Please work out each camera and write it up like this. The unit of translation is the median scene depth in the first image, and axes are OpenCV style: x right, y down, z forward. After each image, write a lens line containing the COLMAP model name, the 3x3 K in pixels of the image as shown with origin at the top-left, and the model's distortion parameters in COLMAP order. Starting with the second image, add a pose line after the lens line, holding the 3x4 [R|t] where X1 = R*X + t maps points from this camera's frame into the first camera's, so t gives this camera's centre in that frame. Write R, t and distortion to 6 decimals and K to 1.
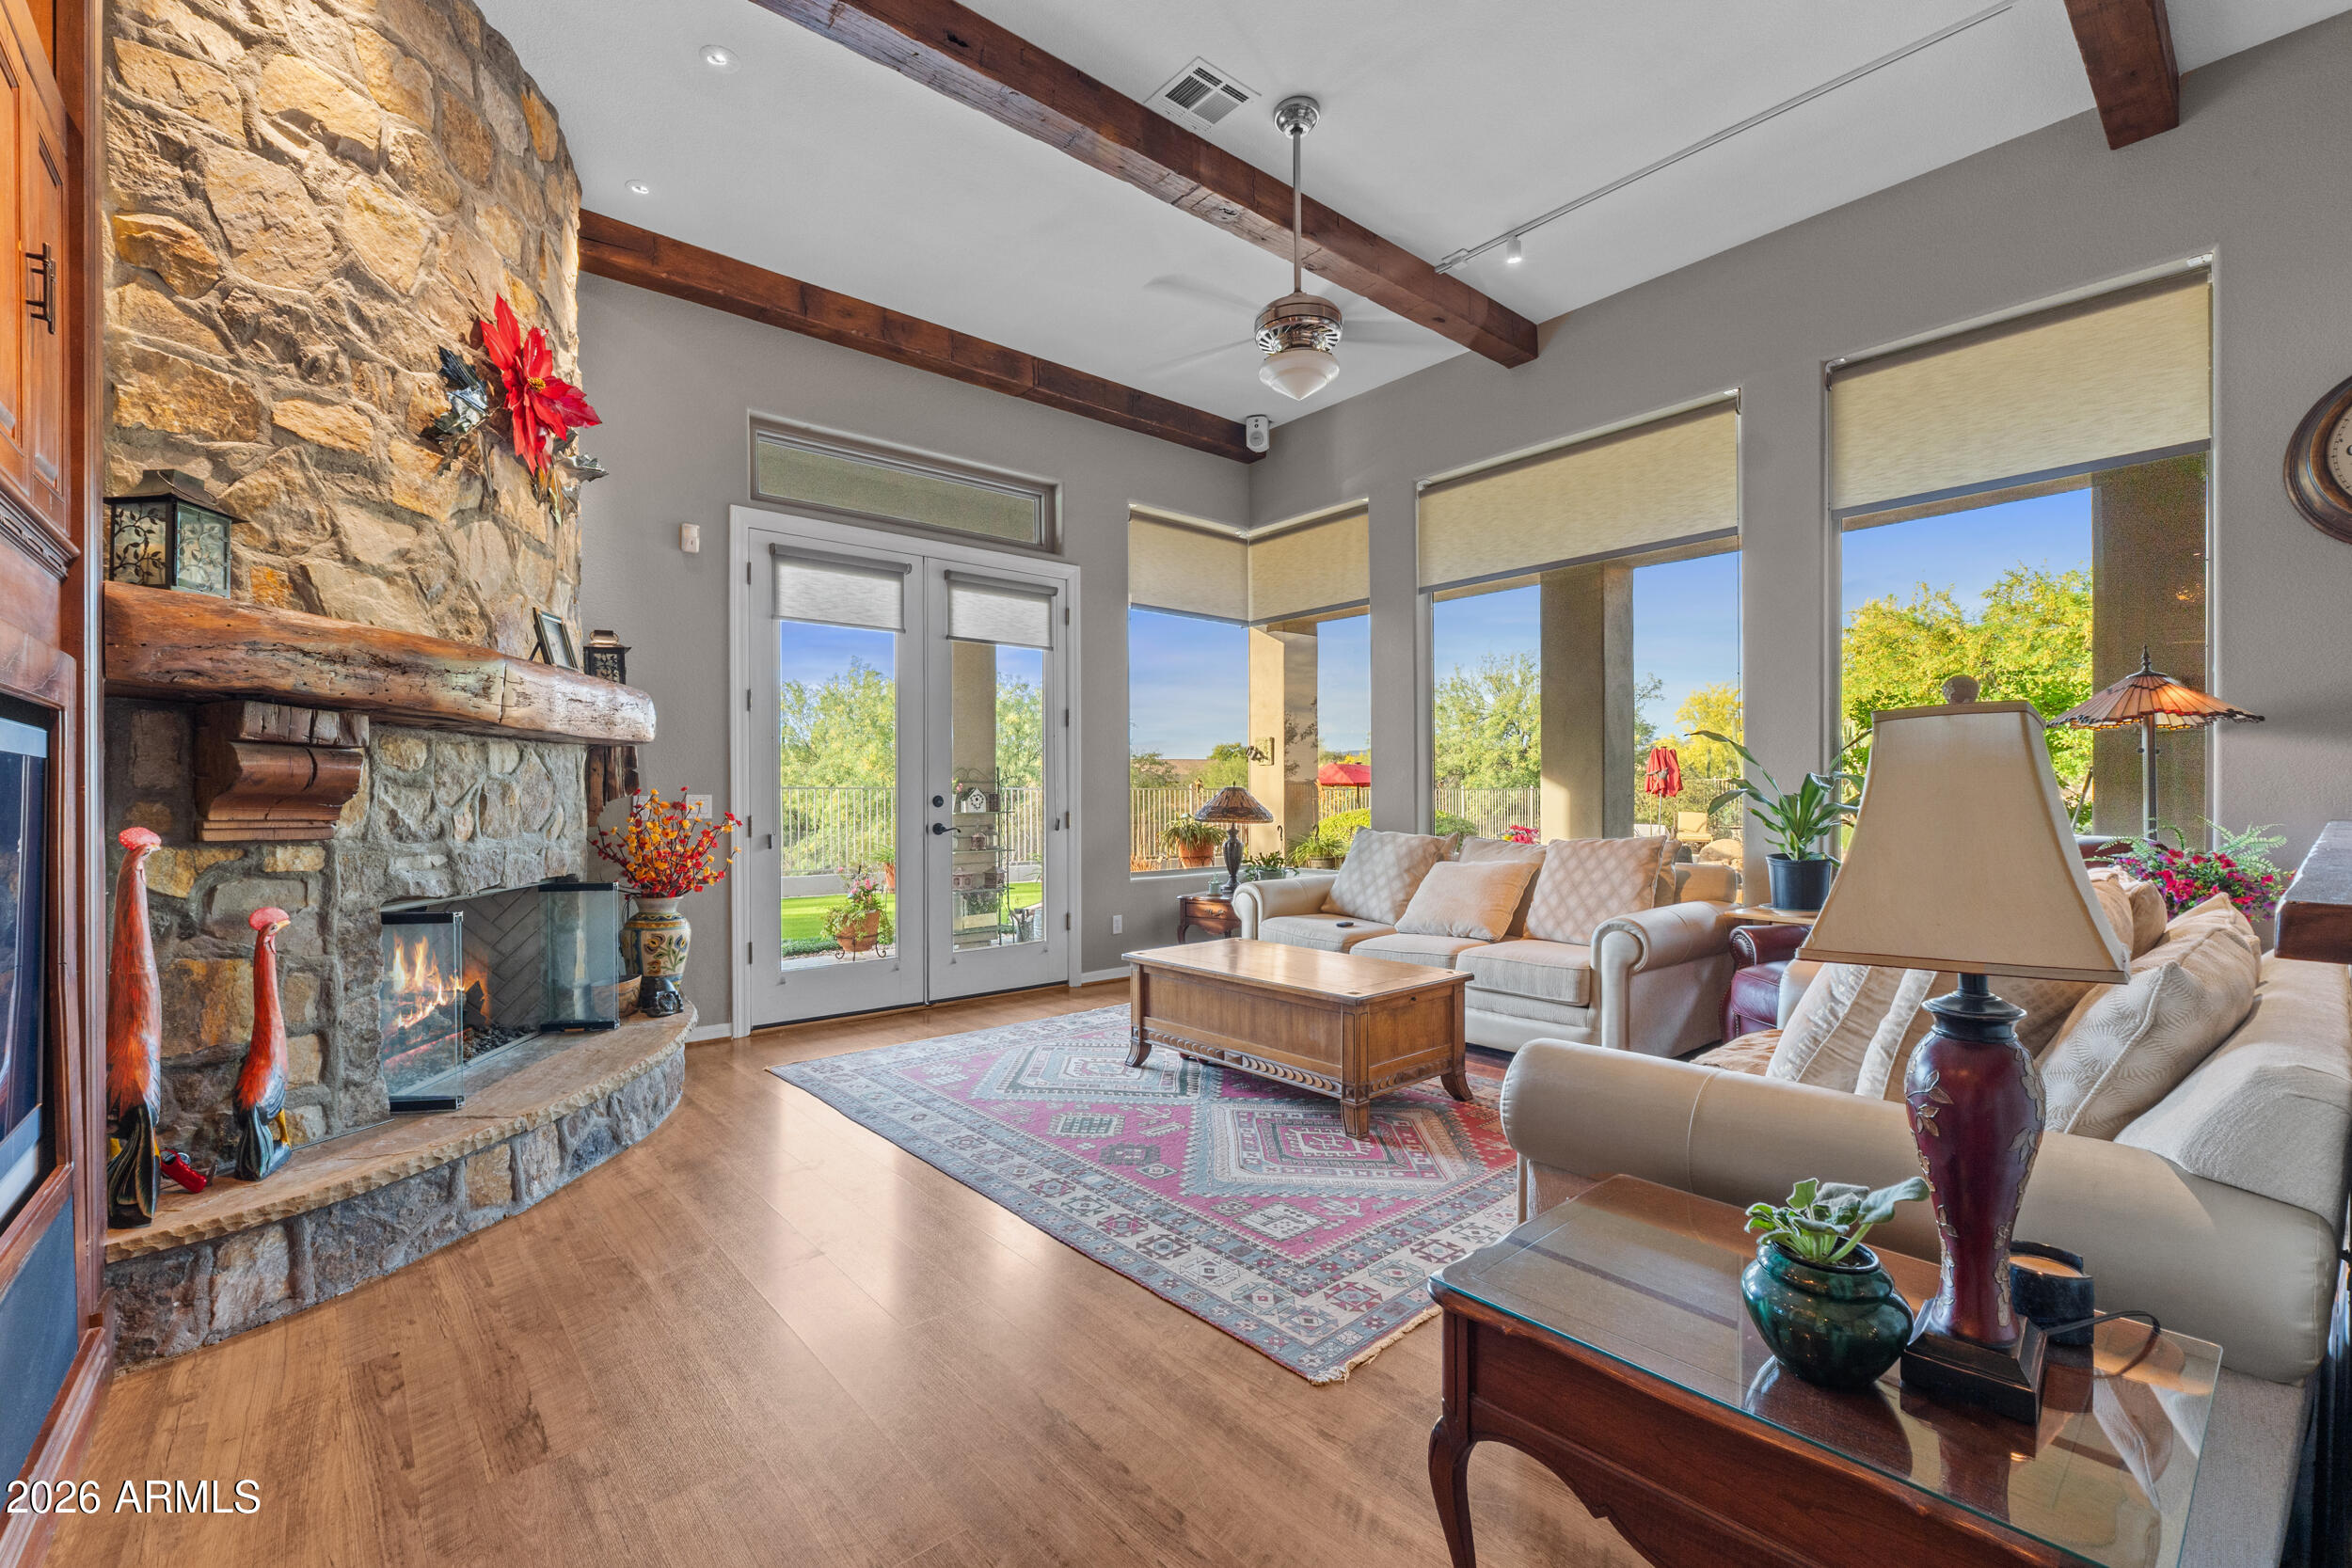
lens RADIAL K [[1005.4, 0, 1176.0], [0, 1005.4, 784.0], [0, 0, 1]] dist [-0.004689, -0.000818]
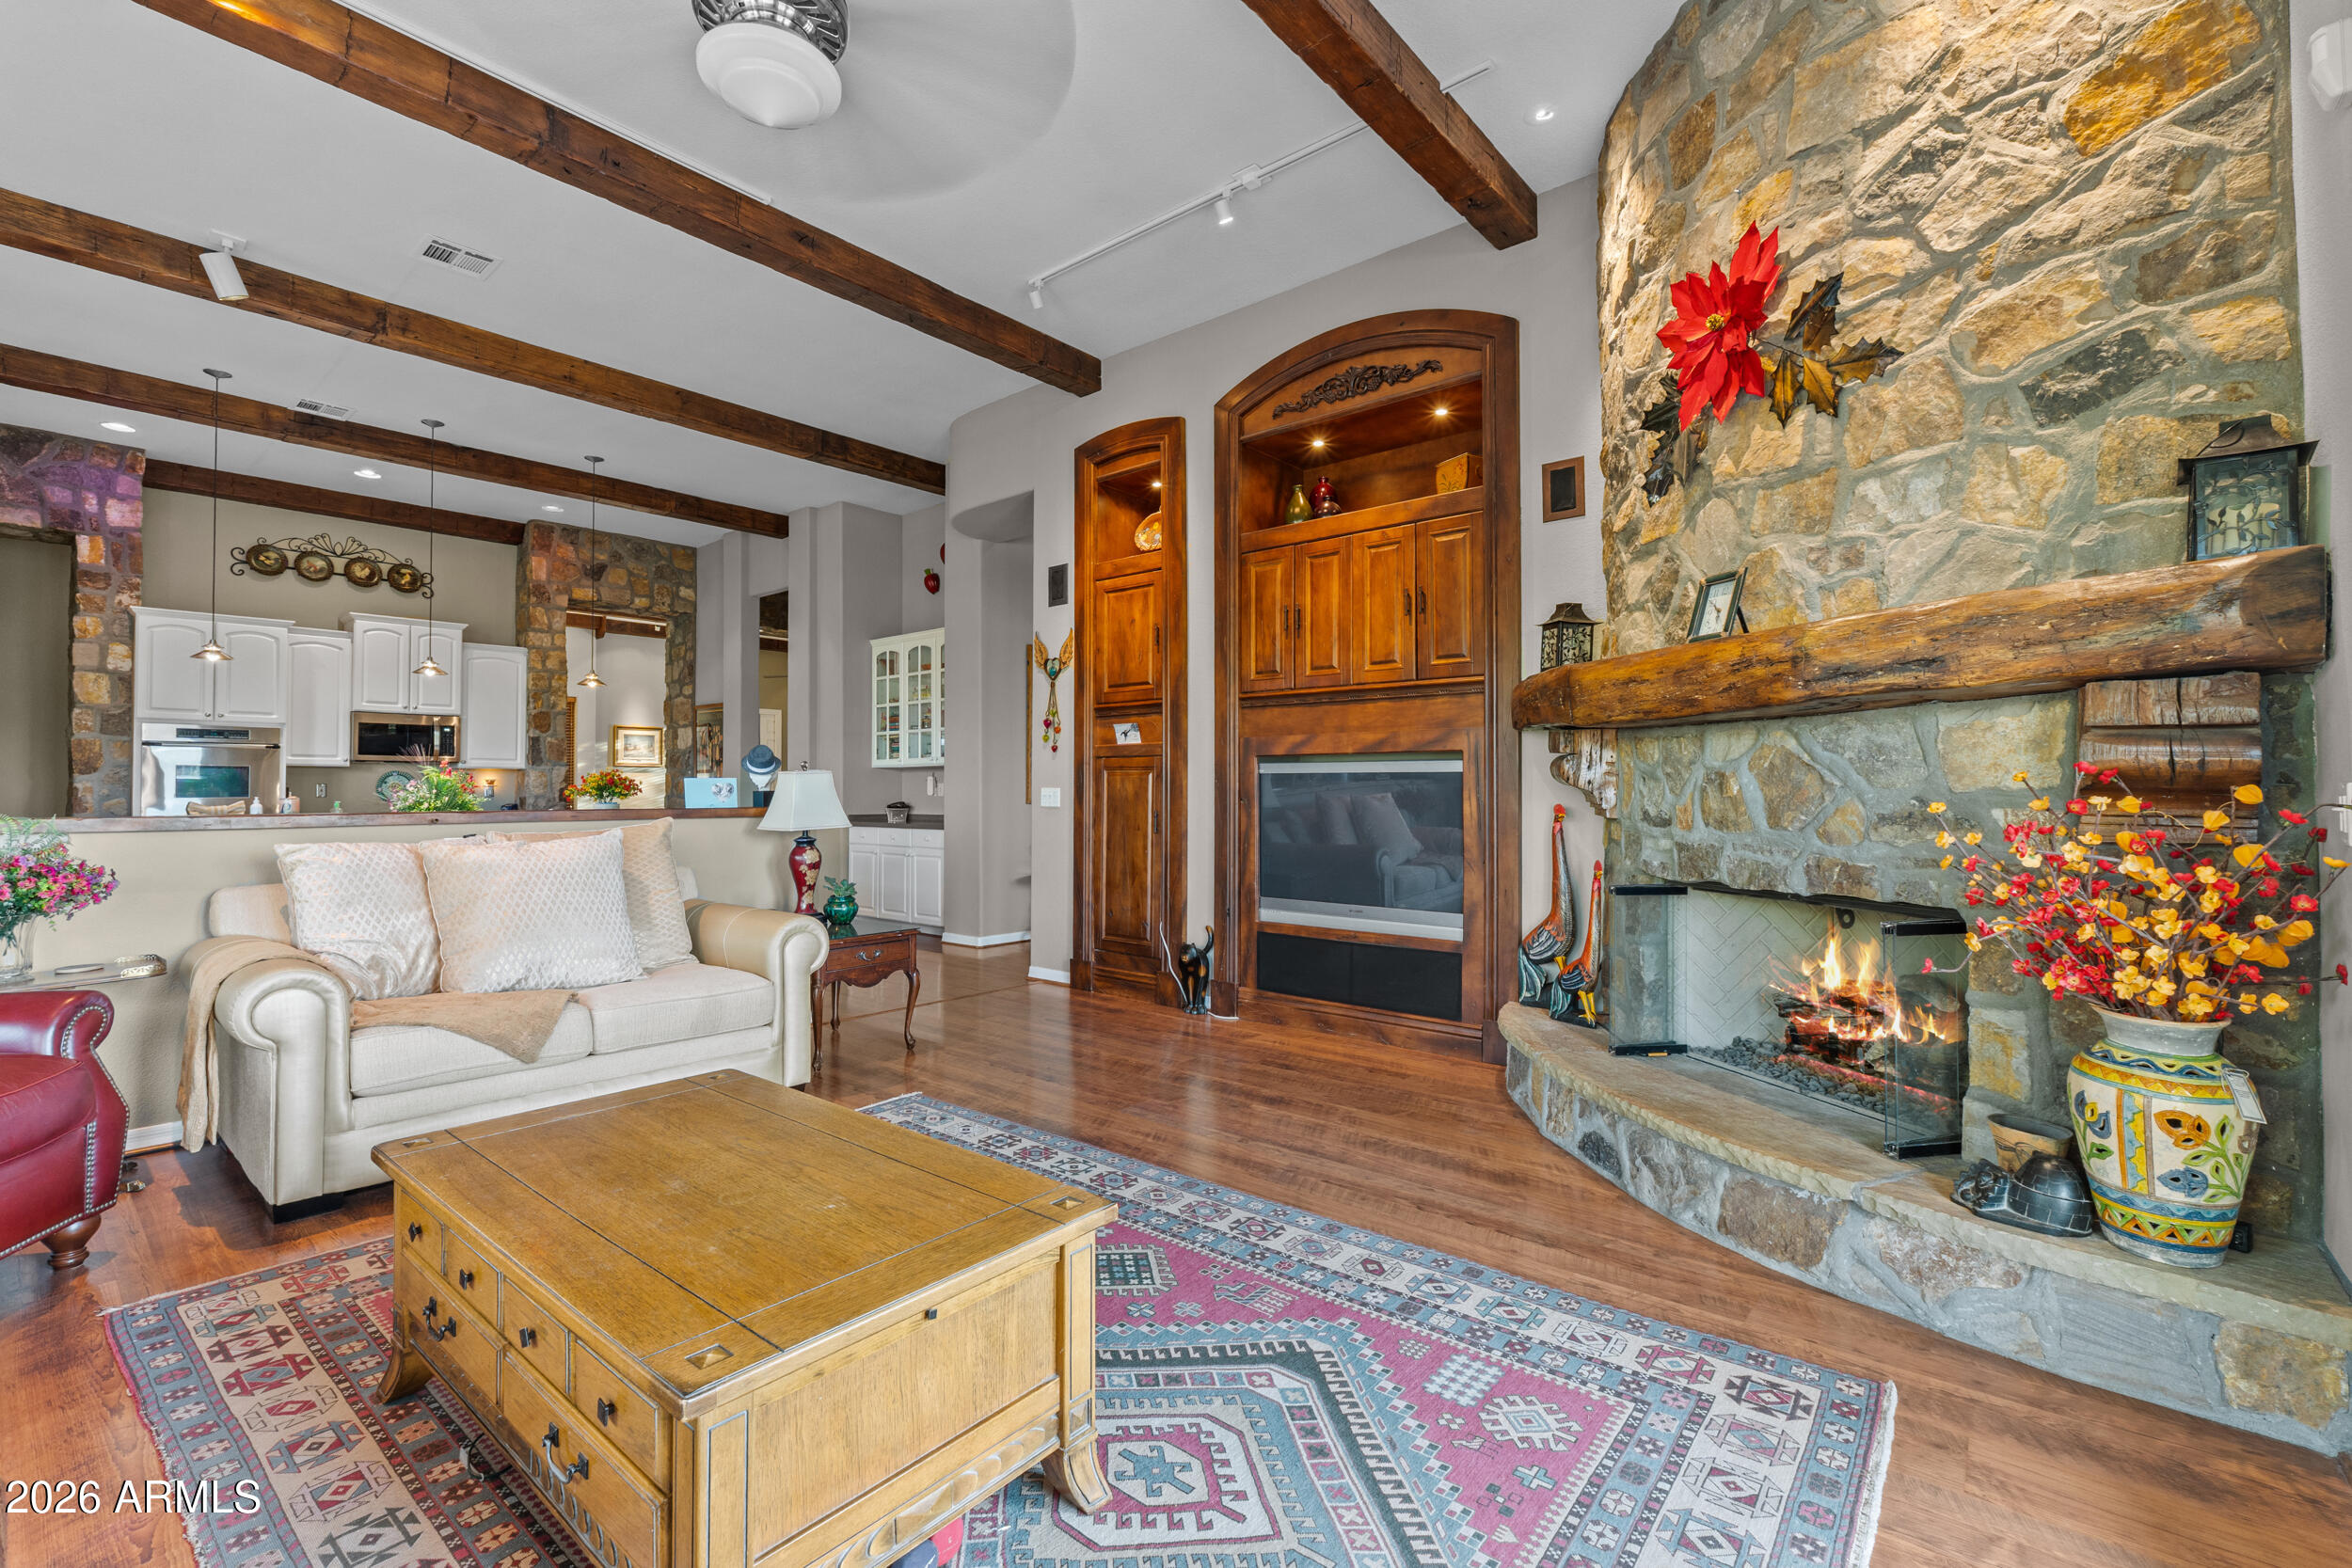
lens RADIAL K [[1018.1, 0, 1170.9], [0, 1018.1, 789.5], [0, 0, 1]] dist [-0.005438, -0.000140]
pose [[-0.987104, 0.004544, -0.160017, -0.018637], [0.006326, 0.999924, -0.010628, 0.023325], [0.159957, -0.011504, -0.987057, 1.954695]]
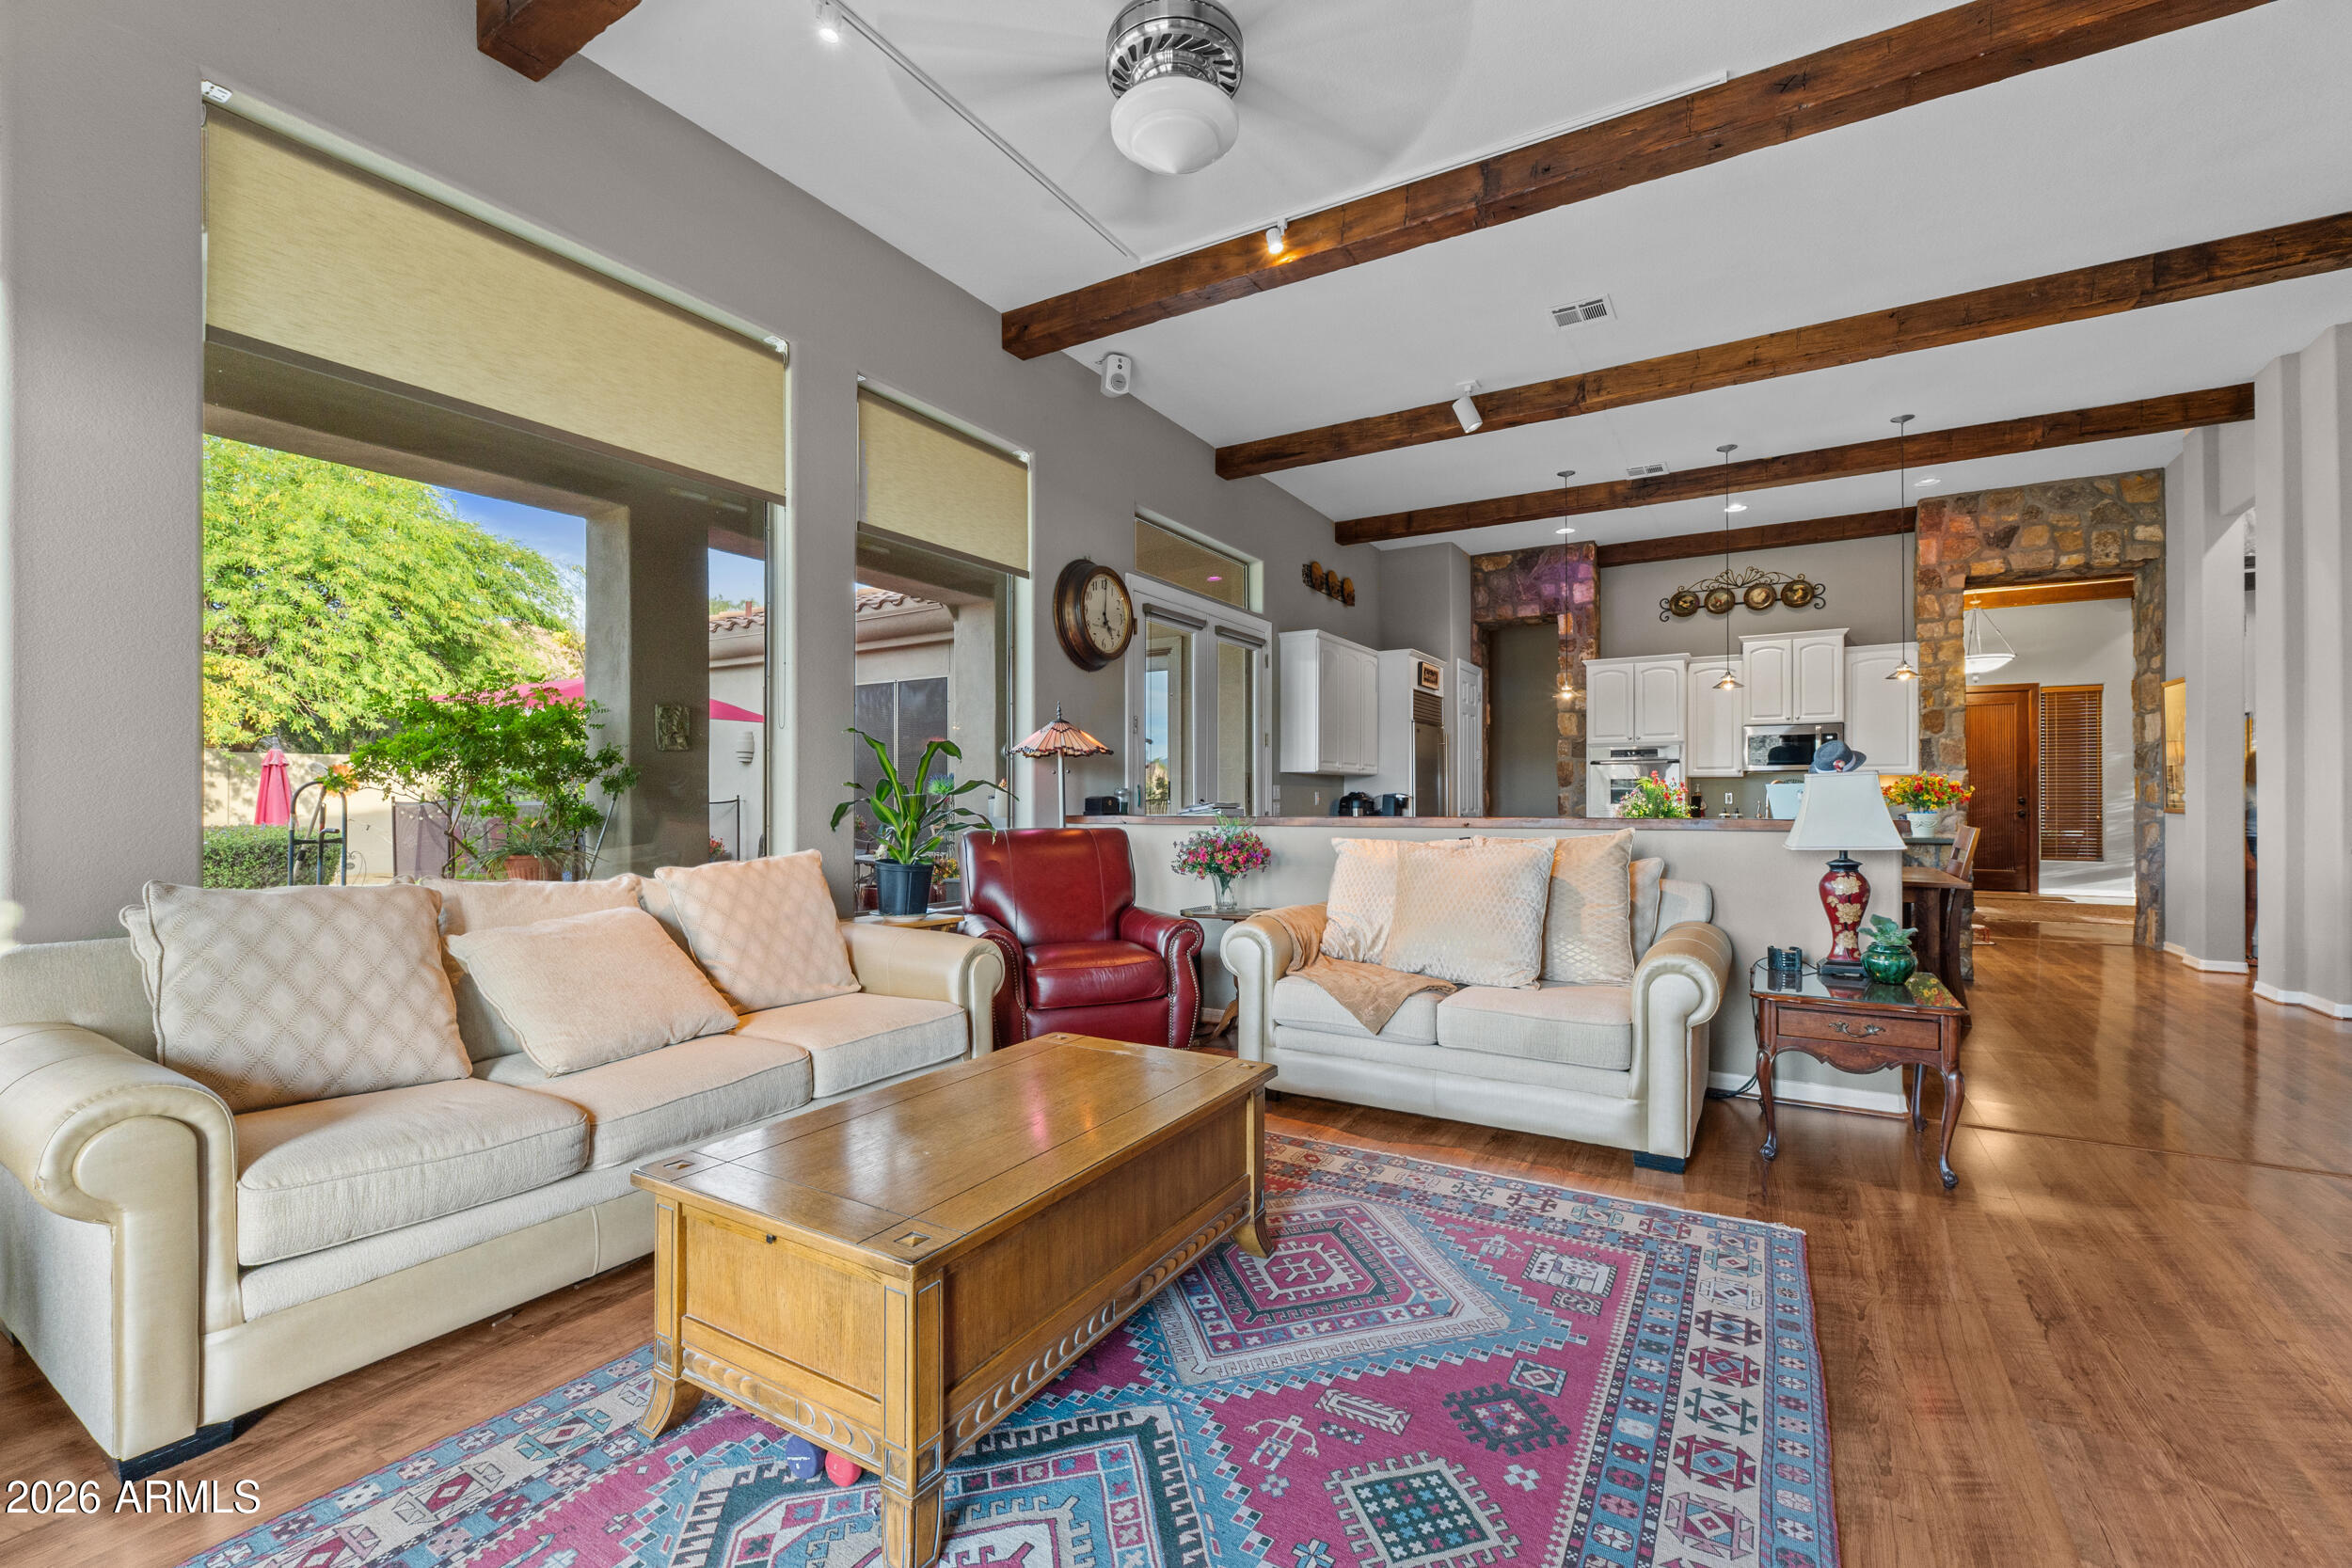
lens RADIAL K [[996.4, 0, 1165.5], [0, 996.4, 807.5], [0, 0, 1]] dist [-0.001077, -0.000580]
pose [[-0.307844, -0.003343, 0.951431, -0.560846], [-0.007196, 0.999973, 0.001185, 0.019743], [-0.951410, -0.006482, -0.307860, 1.444697]]
